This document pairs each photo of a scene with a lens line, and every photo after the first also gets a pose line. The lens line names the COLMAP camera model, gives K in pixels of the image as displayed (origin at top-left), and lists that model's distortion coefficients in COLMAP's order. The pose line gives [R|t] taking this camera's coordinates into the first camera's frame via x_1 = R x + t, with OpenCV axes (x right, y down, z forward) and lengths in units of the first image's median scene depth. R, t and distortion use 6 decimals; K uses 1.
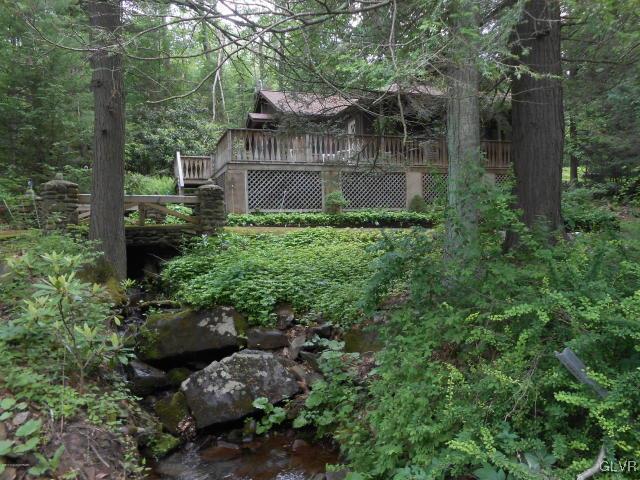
lens RADIAL K [[499.8, 0, 320.0], [0, 499.8, 240.0], [0, 0, 1]] dist [-0.063714, 0.119588]
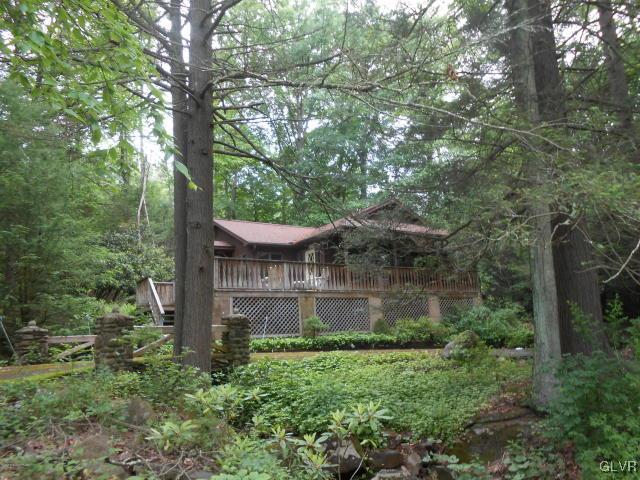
lens RADIAL K [[499.8, 0, 320.0], [0, 499.8, 240.0], [0, 0, 1]] dist [-0.063714, 0.119588]
pose [[0.972922, 0.017571, 0.230464, -0.204688], [0.037336, 0.972063, -0.231733, -0.009028], [-0.228097, 0.234063, 0.945085, -0.044931]]
